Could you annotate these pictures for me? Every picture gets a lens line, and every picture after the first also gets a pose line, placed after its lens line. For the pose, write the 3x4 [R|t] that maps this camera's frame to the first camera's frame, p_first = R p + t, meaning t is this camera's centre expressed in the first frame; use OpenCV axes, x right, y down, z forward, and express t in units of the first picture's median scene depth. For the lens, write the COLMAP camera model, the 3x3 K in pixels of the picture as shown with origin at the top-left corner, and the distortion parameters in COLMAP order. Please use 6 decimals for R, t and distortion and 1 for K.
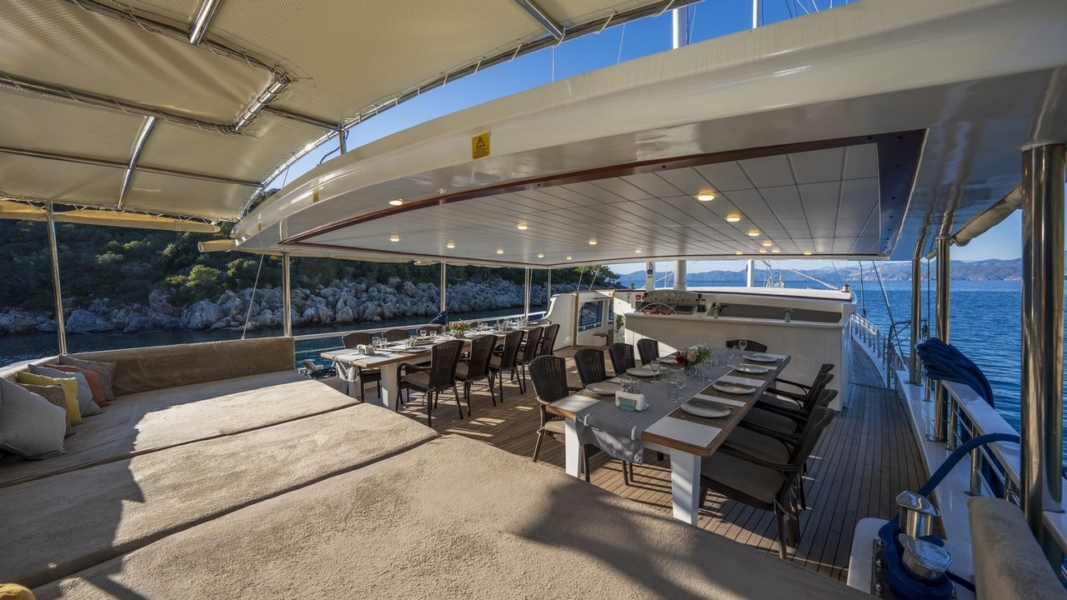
lens RADIAL K [[370.3, 0, 530.5], [0, 370.3, 294.1], [0, 0, 1]] dist [-0.022960, 0.005413]
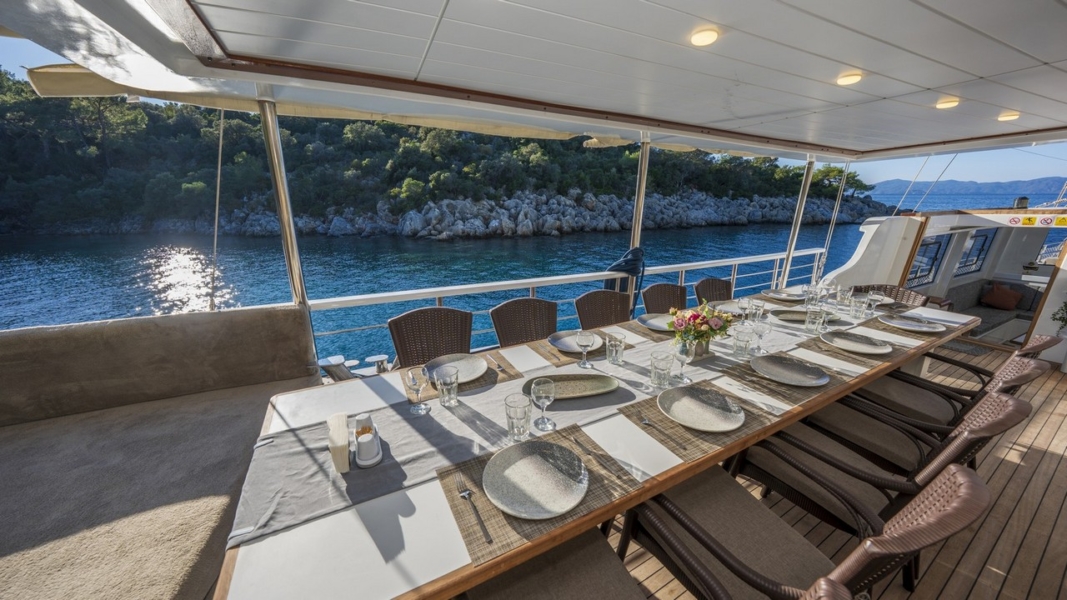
lens RADIAL K [[370.3, 0, 535.5], [0, 370.3, 303.5], [0, 0, 1]] dist [-0.022960, 0.005413]
pose [[0.893654, 0.125825, -0.430755, -0.022671], [-0.013637, 0.967059, 0.254187, -0.000035], [0.448549, -0.221281, 0.865932, 0.100373]]
